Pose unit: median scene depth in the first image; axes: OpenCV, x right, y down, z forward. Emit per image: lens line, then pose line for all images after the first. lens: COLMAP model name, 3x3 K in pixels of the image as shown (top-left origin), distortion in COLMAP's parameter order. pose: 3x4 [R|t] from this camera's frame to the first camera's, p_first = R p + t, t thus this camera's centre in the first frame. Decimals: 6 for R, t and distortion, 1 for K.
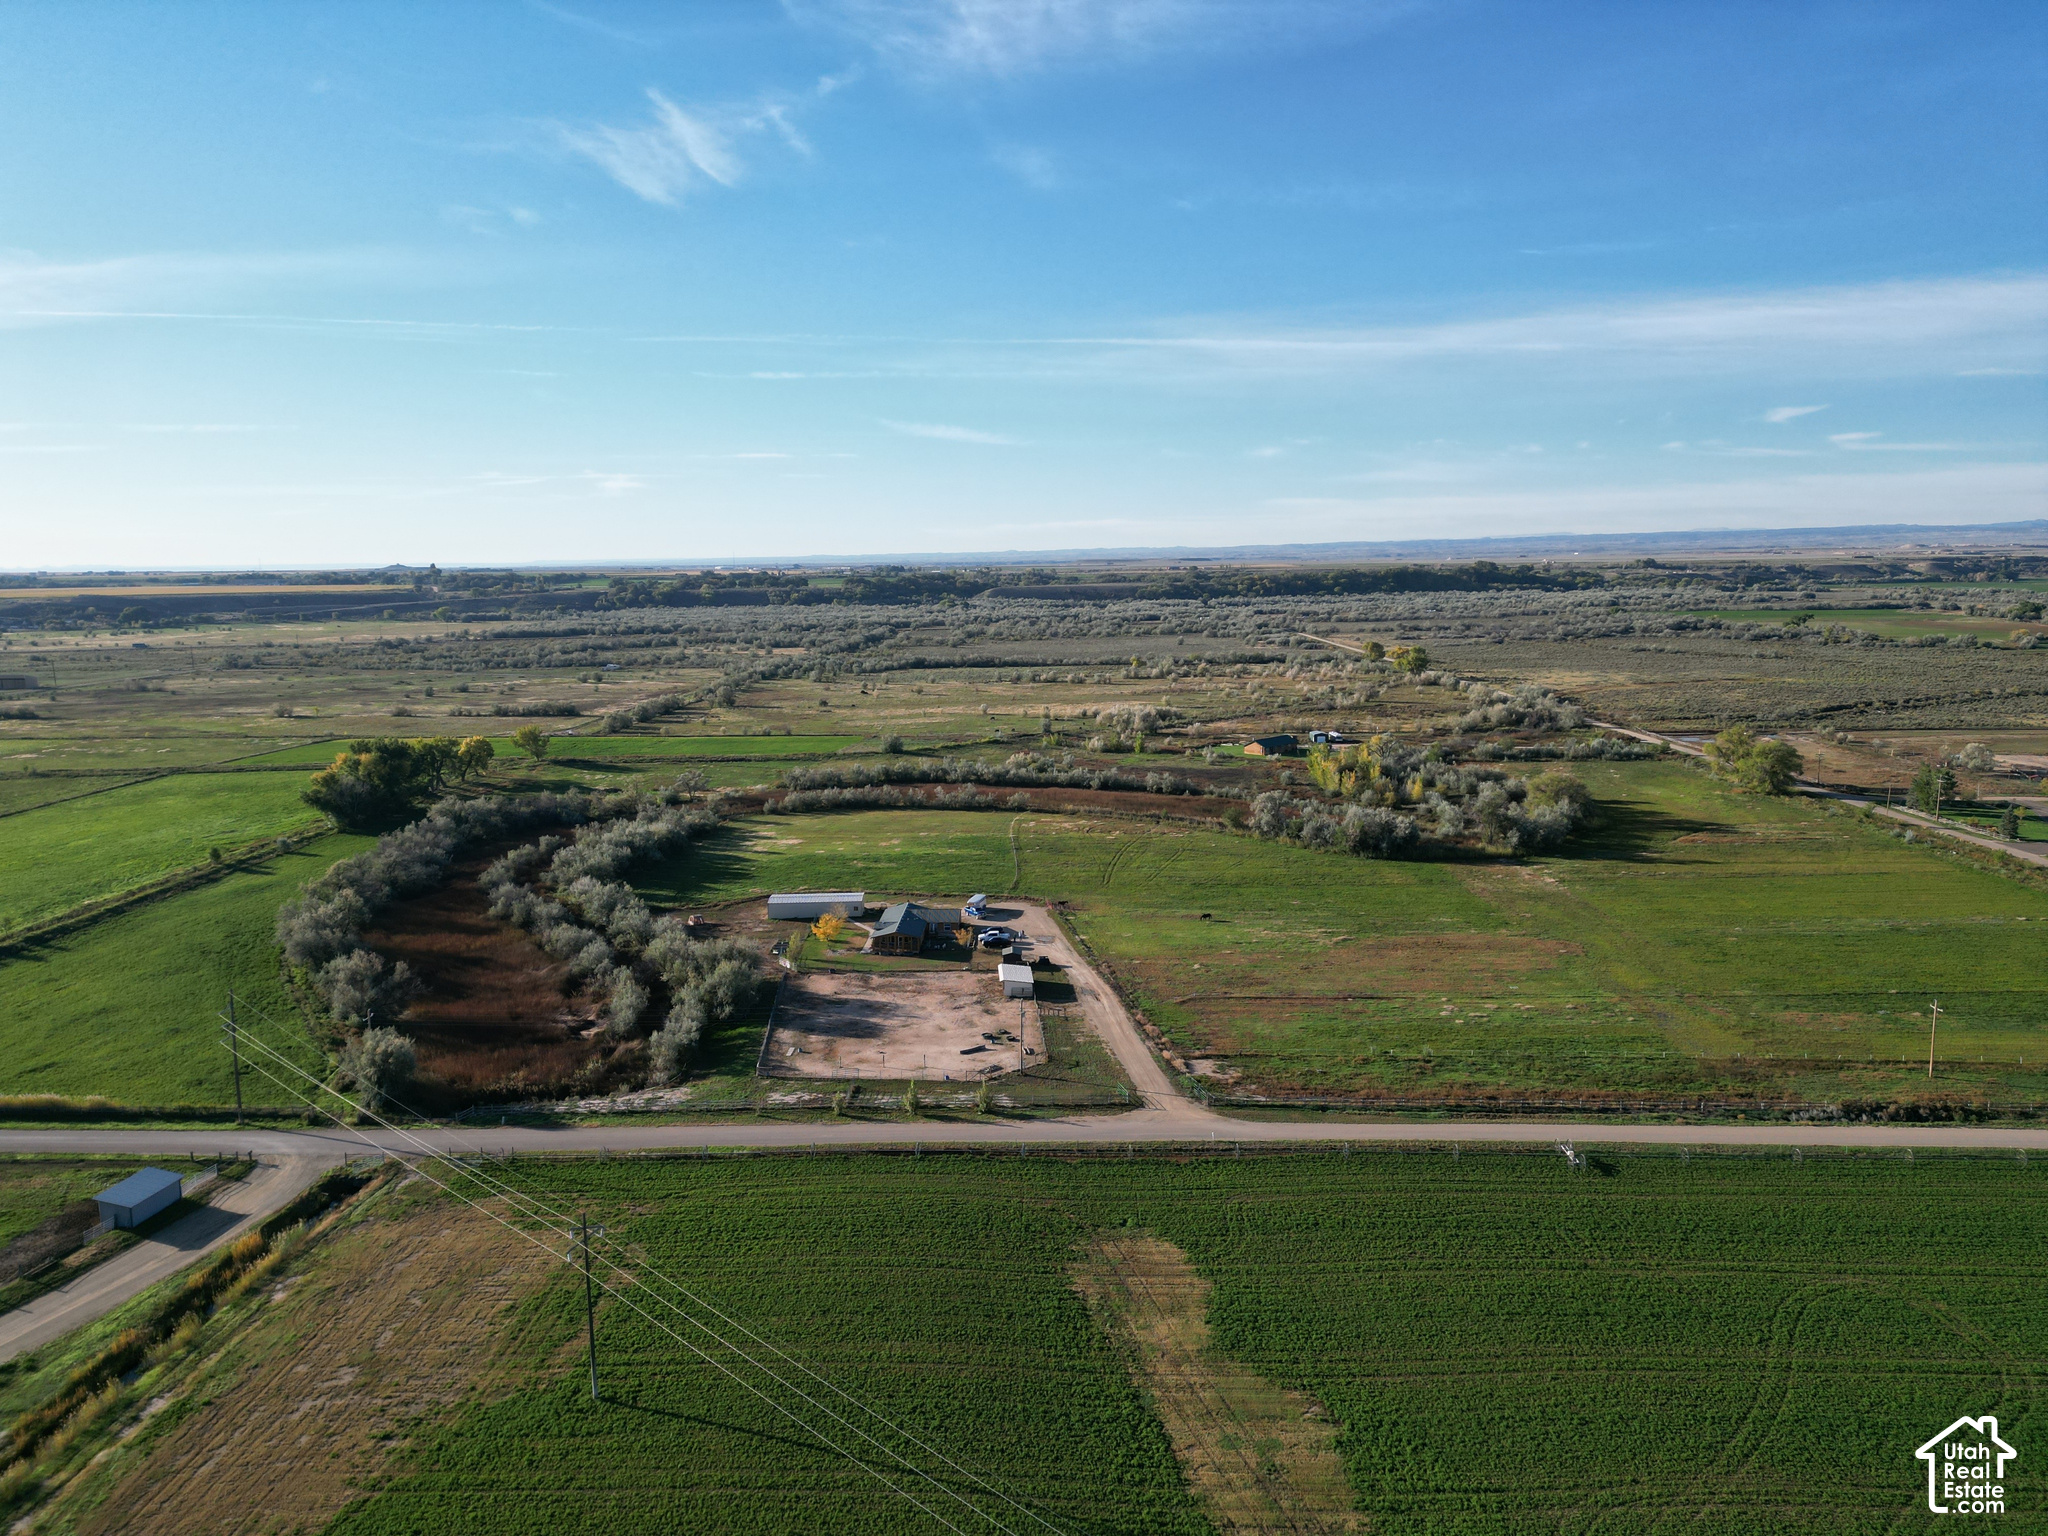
lens RADIAL K [[1424.1, 0, 1025.2], [0, 1424.1, 754.1], [0, 0, 1]] dist [0.080507, -0.073398]
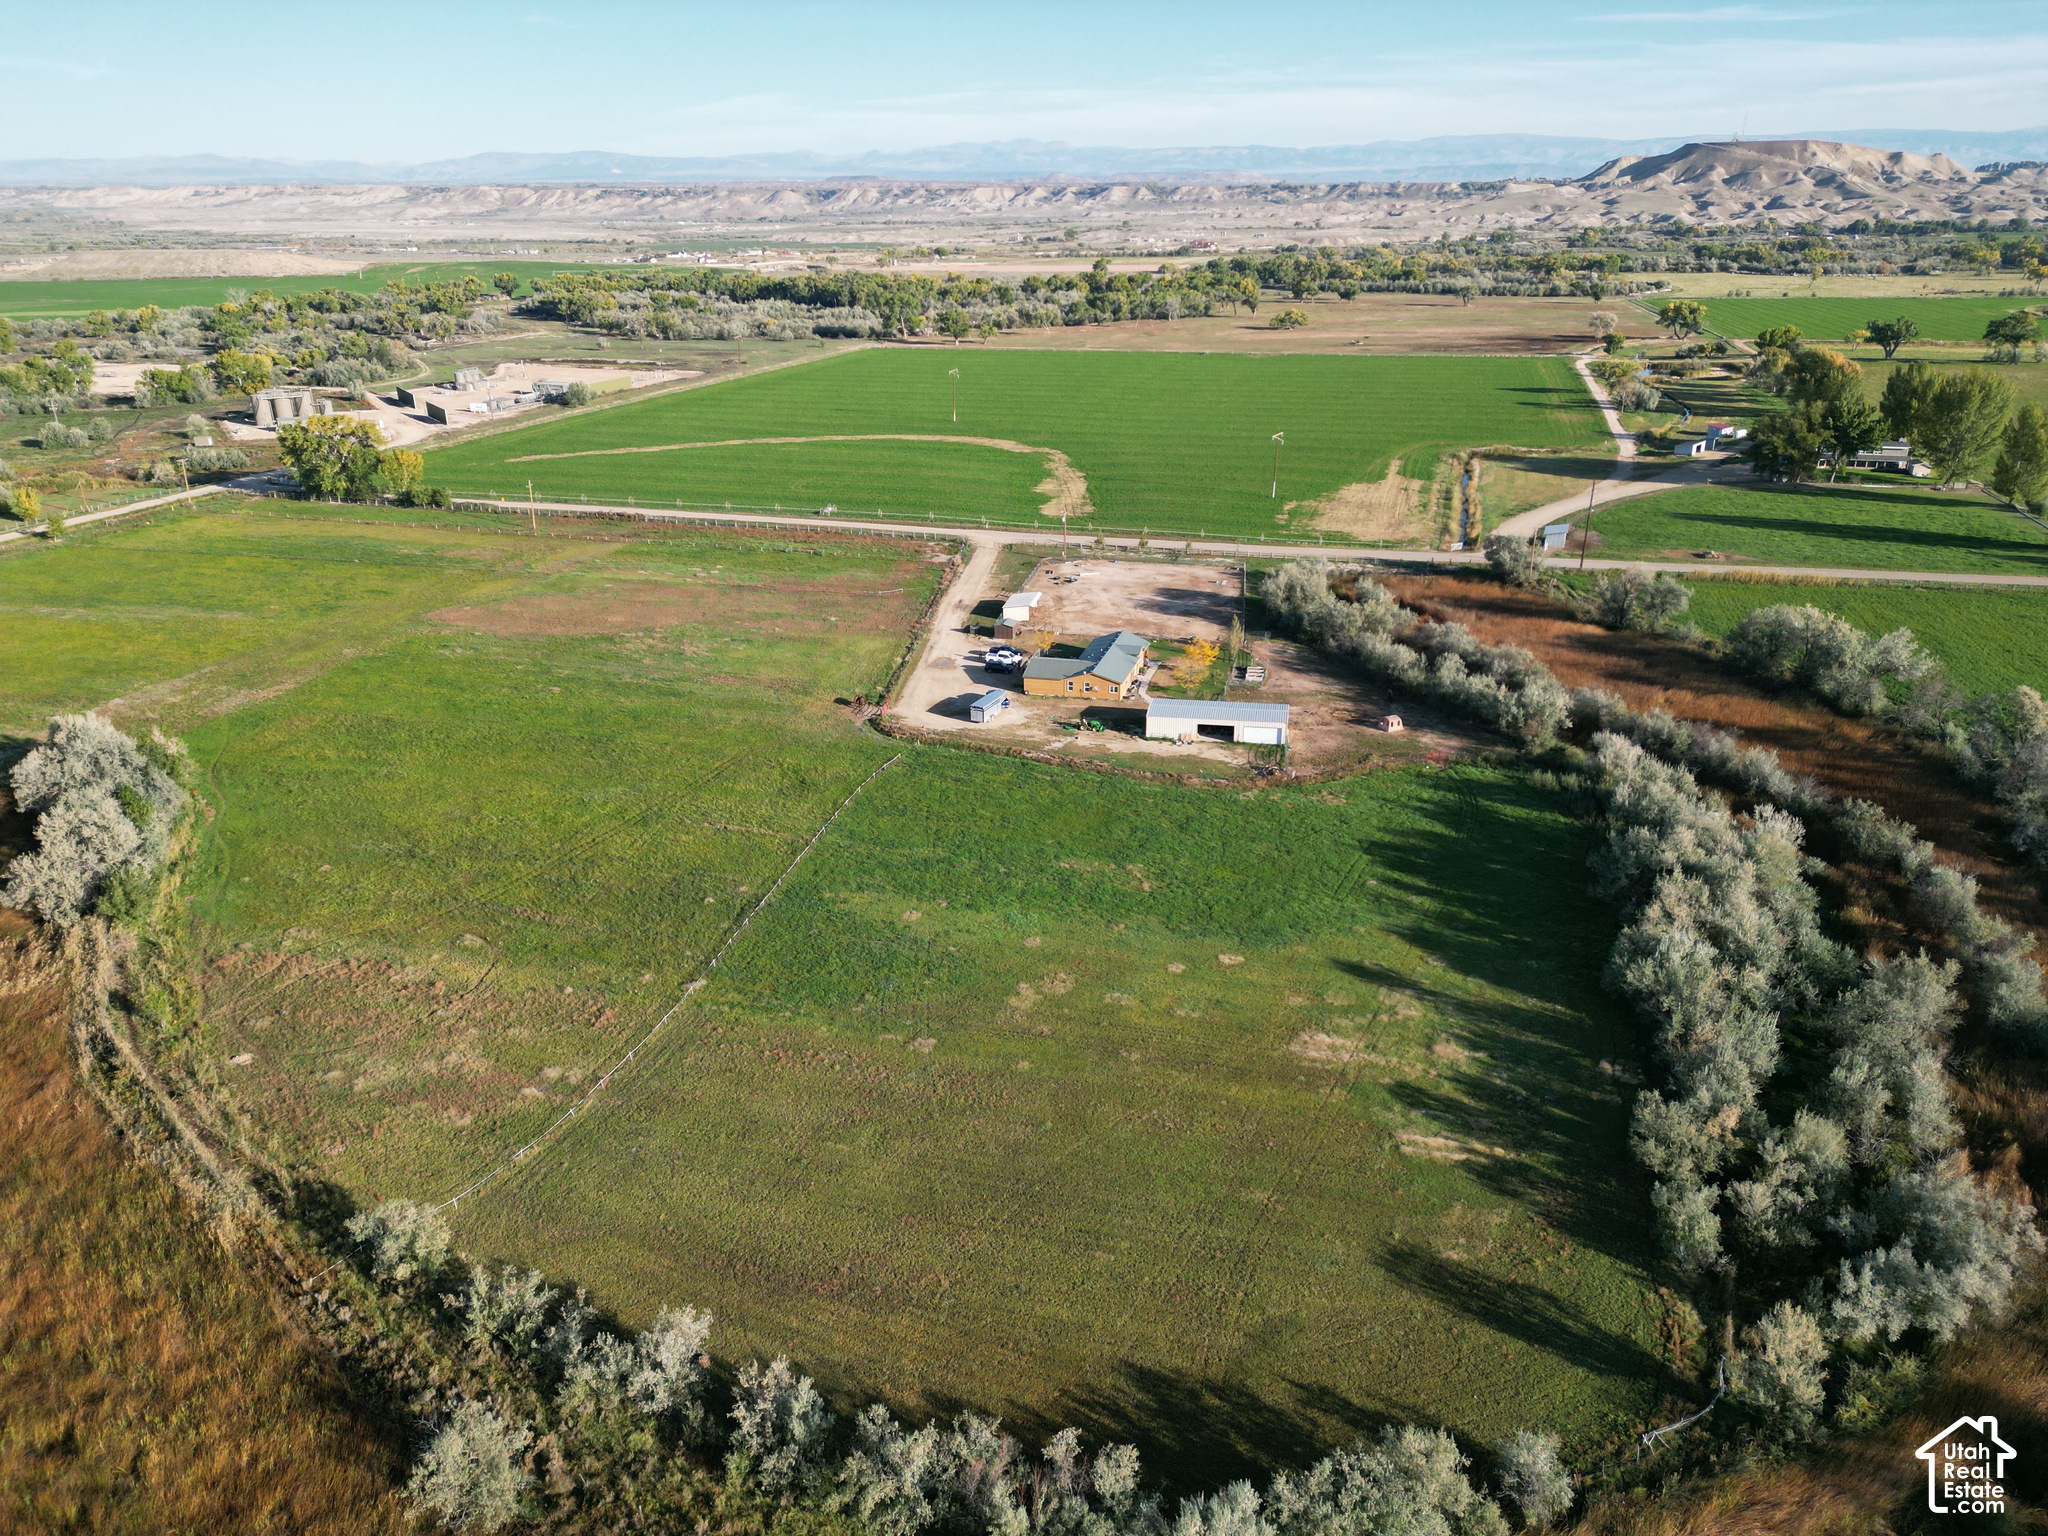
lens RADIAL K [[1424.1, 0, 1034.1], [0, 1424.1, 770.6], [0, 0, 1]] dist [0.080507, -0.073398]
pose [[-0.973455, -0.068156, 0.218495, -0.278374], [0.046005, 0.876885, 0.478493, -0.261409], [-0.224207, 0.475844, -0.850473, 2.129837]]
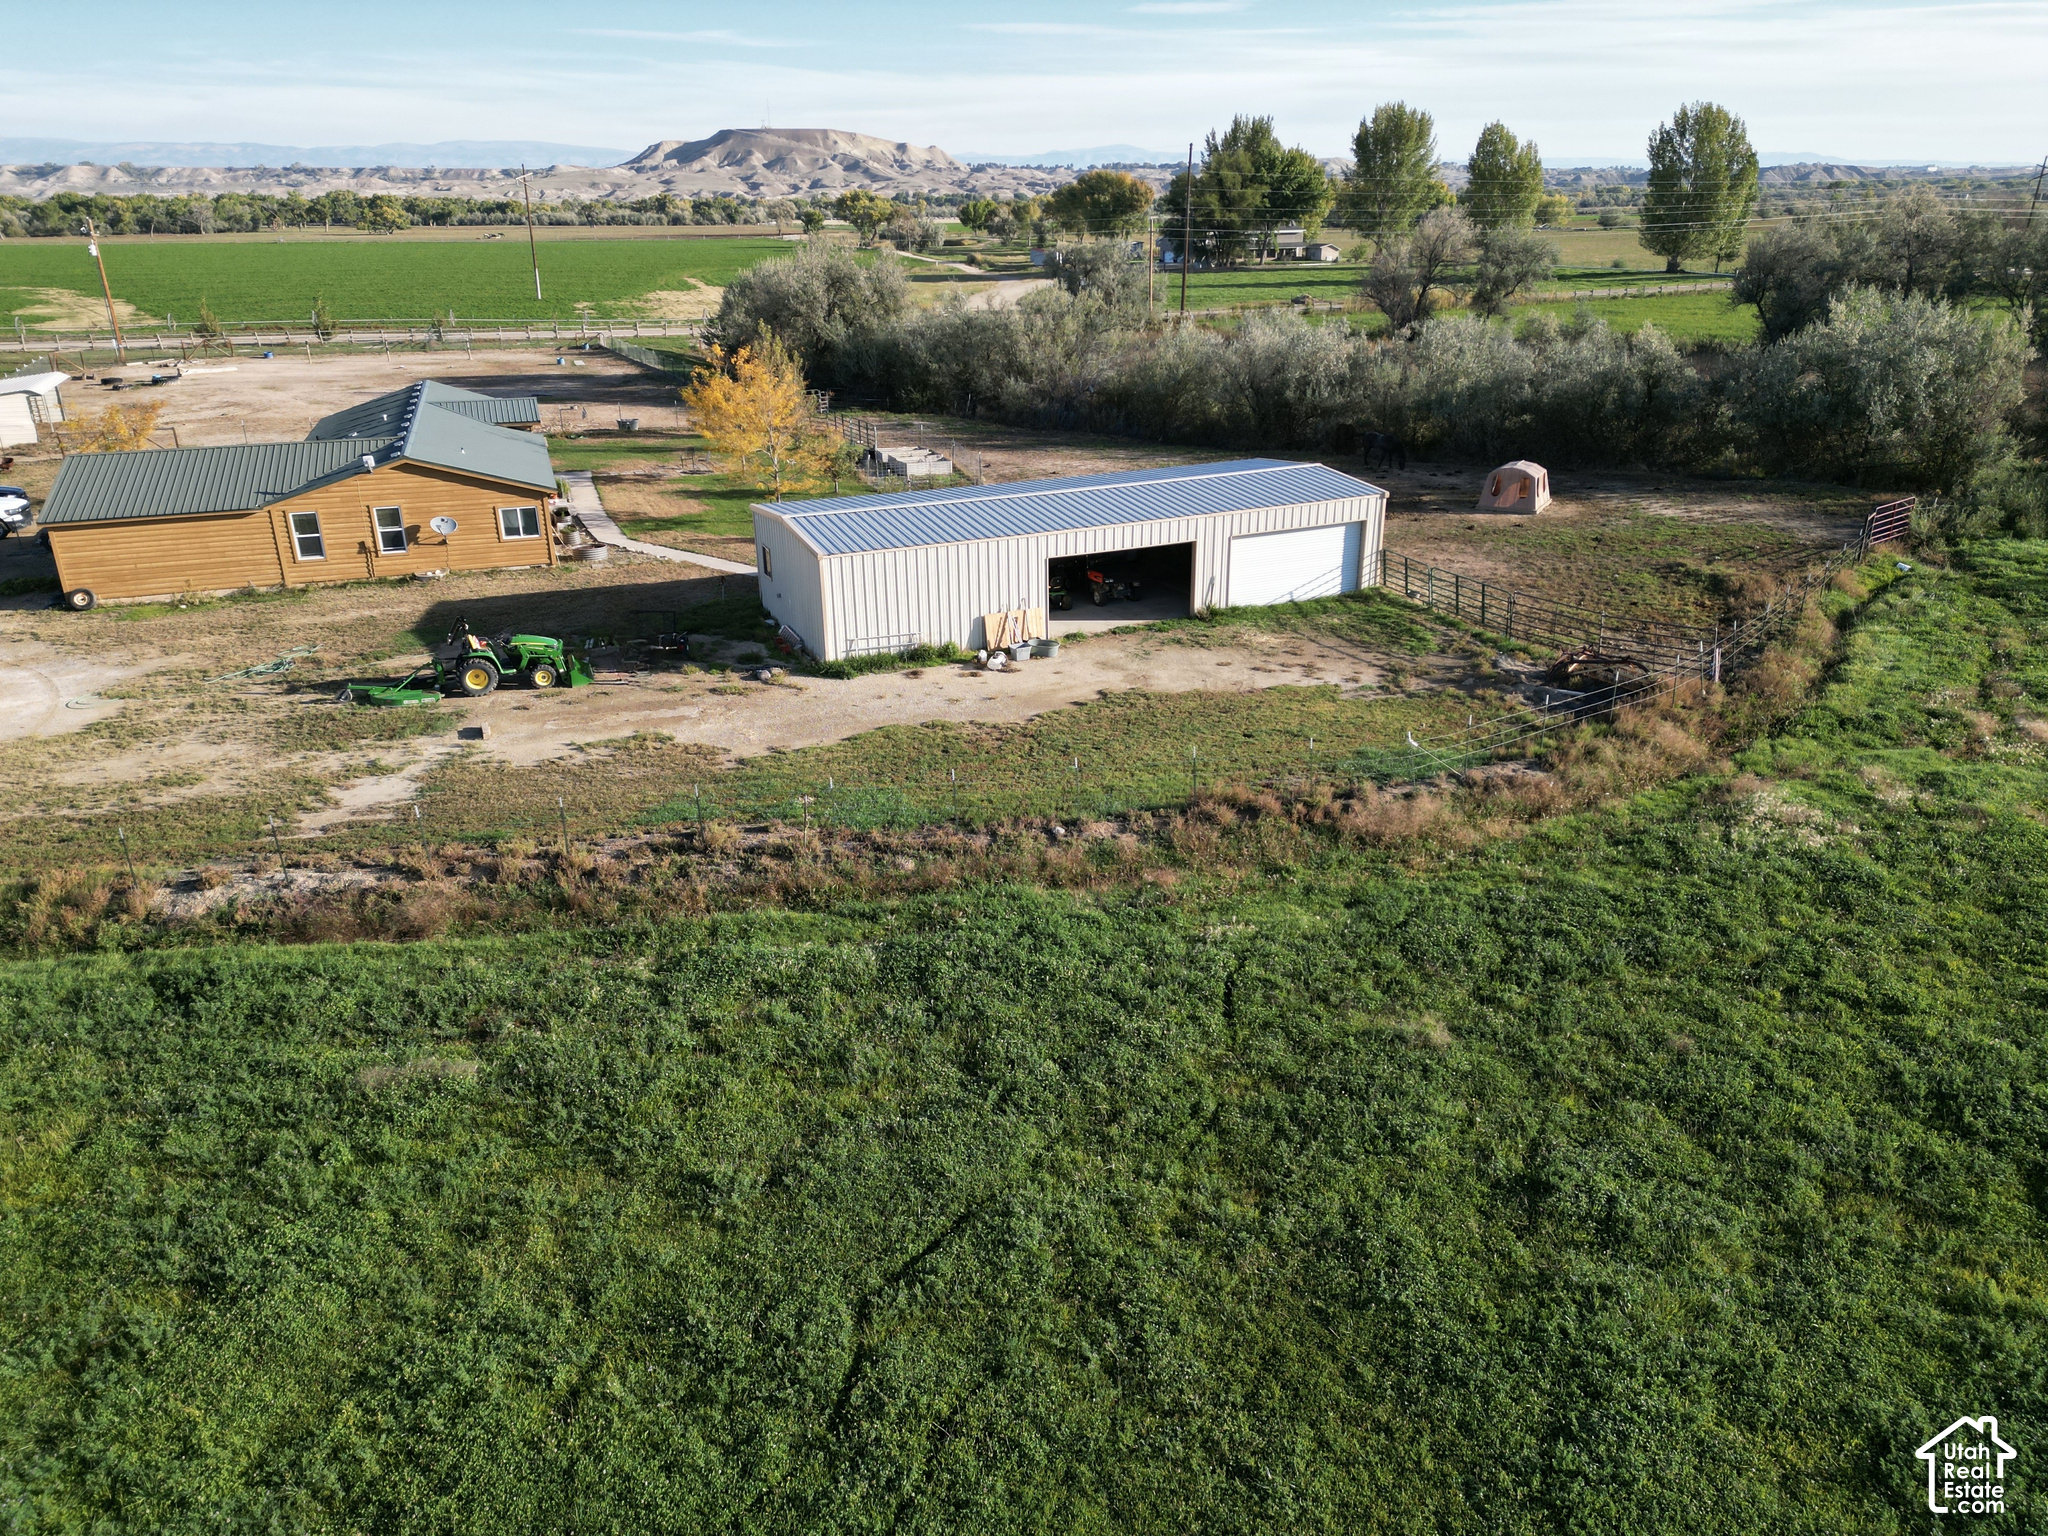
lens RADIAL K [[1424.1, 0, 1021.9], [0, 1424.1, 767.2], [0, 0, 1]] dist [0.080507, -0.073398]
pose [[-0.933769, 0.149175, -0.325304, -0.114528], [-0.026157, 0.878104, 0.477755, 0.069638], [0.356920, 0.454622, -0.816044, 1.517421]]
